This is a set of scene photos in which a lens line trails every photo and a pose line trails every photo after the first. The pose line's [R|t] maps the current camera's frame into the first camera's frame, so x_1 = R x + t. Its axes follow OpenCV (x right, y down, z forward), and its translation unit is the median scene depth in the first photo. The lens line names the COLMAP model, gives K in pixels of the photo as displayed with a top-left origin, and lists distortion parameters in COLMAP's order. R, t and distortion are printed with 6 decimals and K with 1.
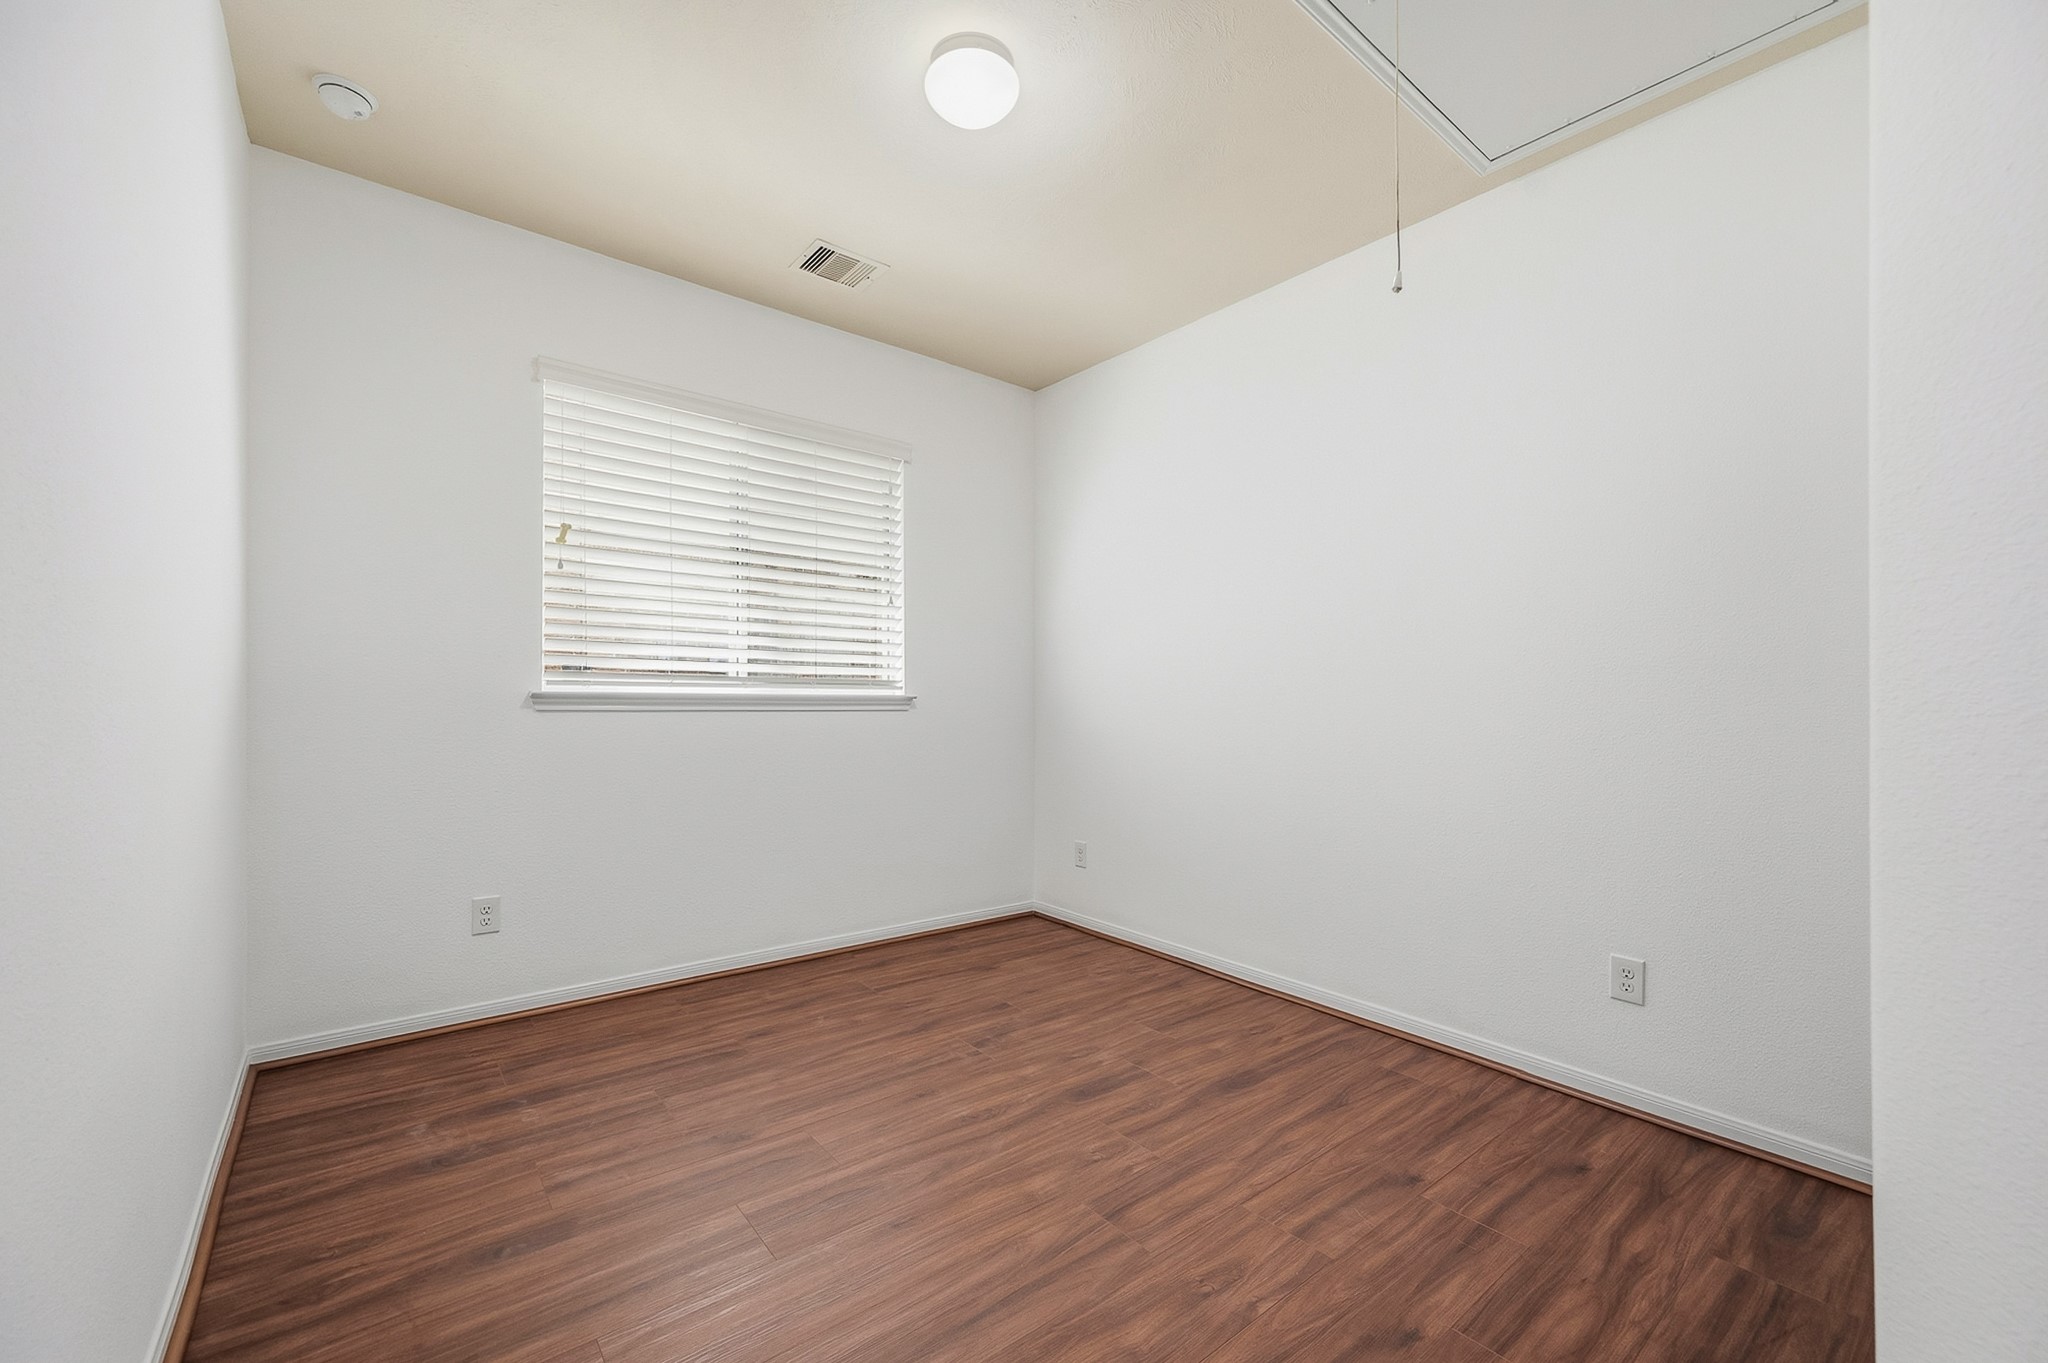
lens RADIAL K [[818.1, 0, 1015.4], [0, 818.1, 693.2], [0, 0, 1]] dist [0.003357, -0.001925]
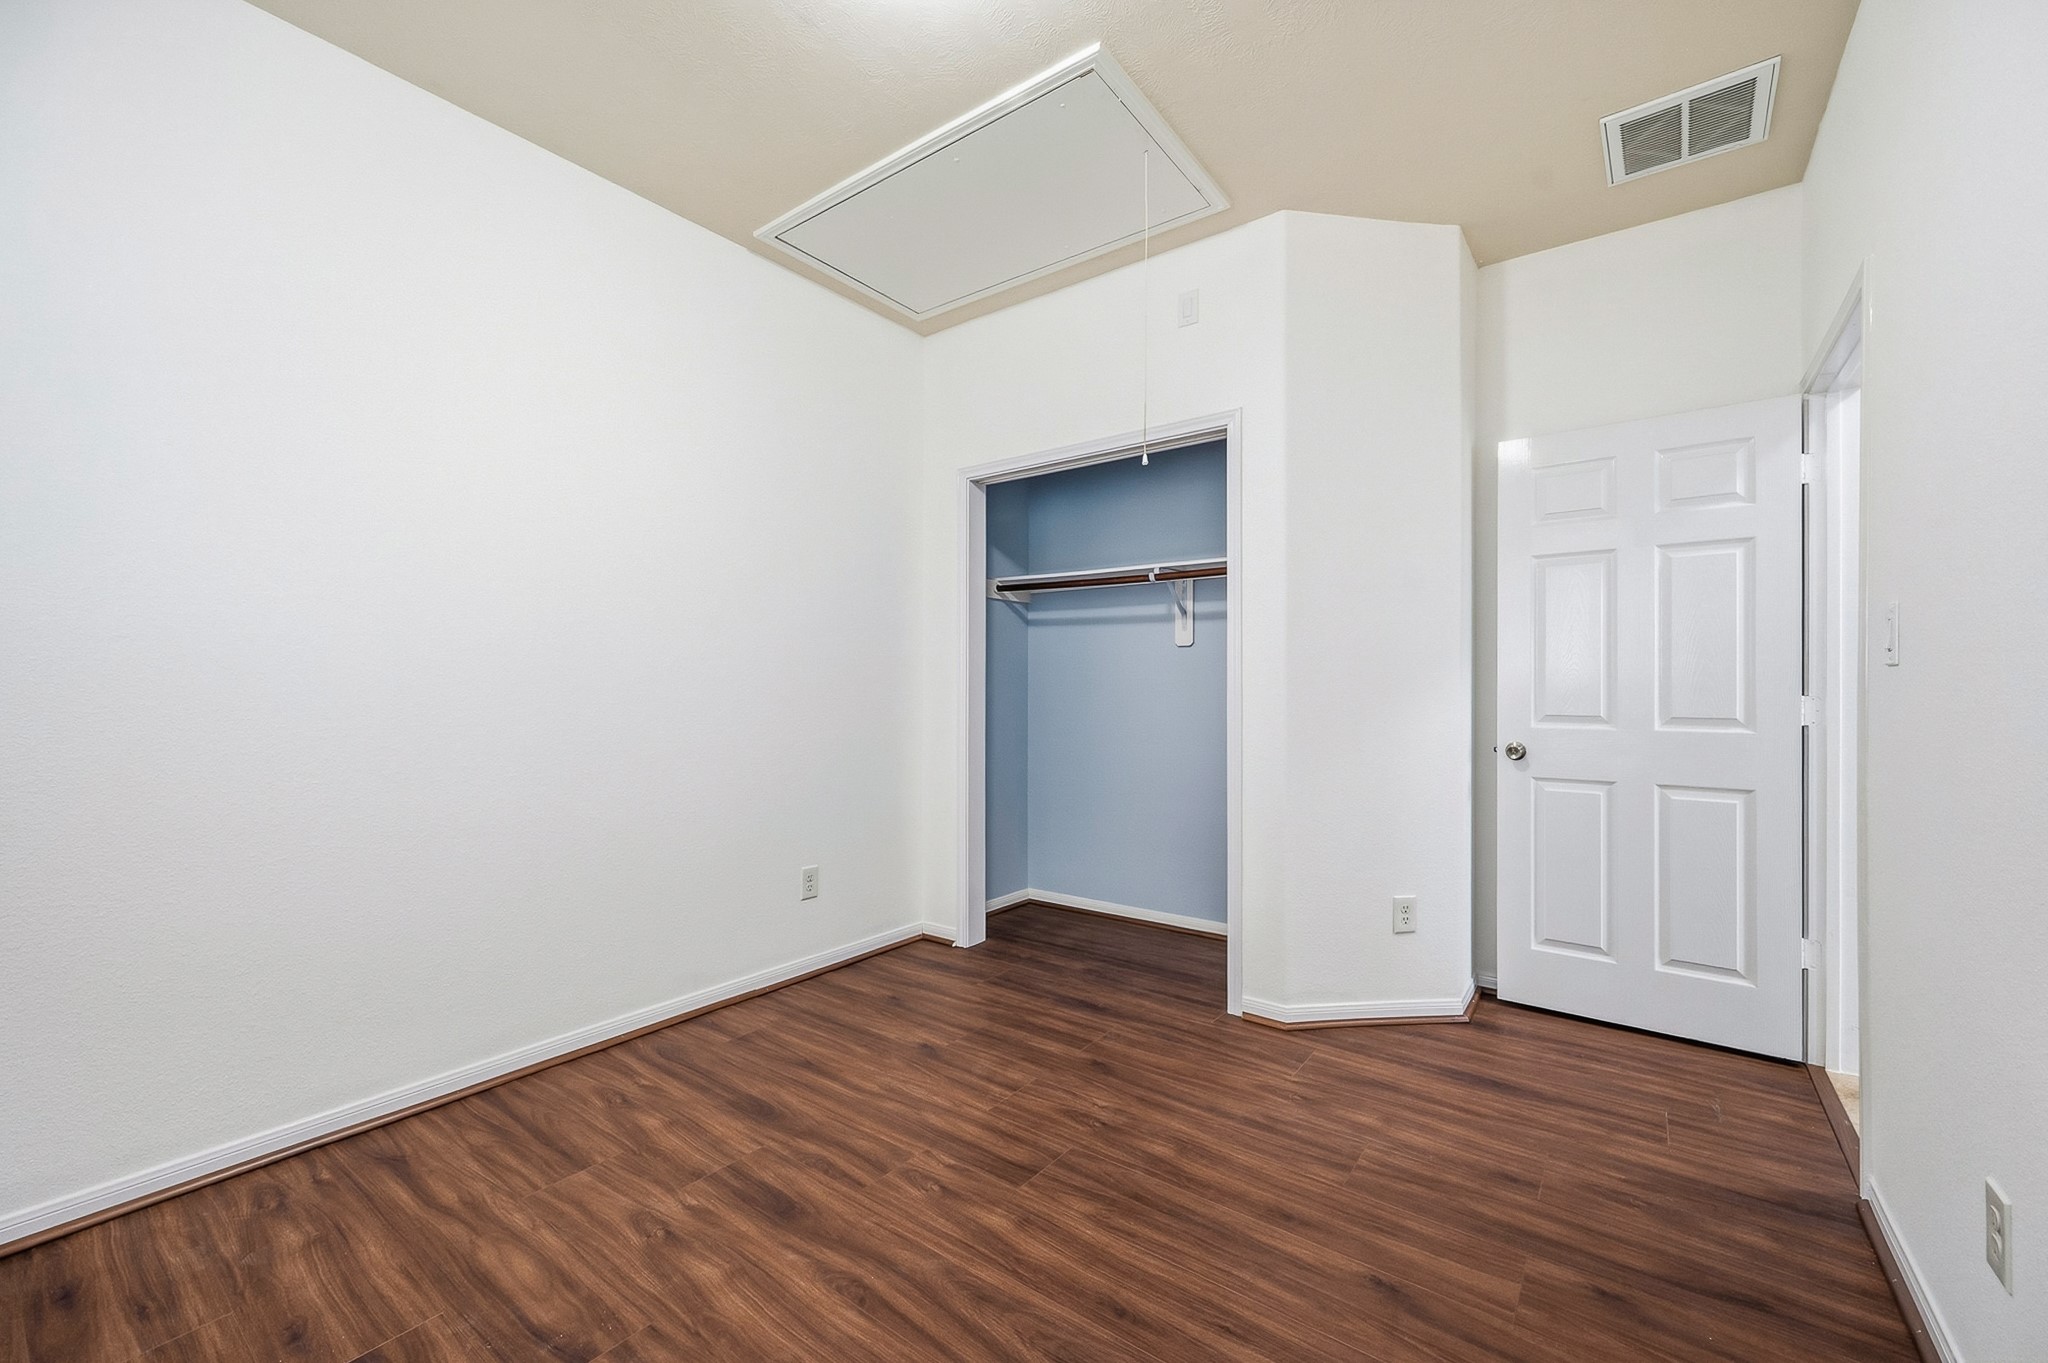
lens RADIAL K [[818.1, 0, 1018.8], [0, 818.1, 679.4], [0, 0, 1]] dist [0.003357, -0.001925]
pose [[-0.241327, -0.001901, 0.970442, -0.681992], [-0.009023, 0.999959, -0.000284, -0.005402], [-0.970402, -0.008825, -0.241335, 0.947492]]
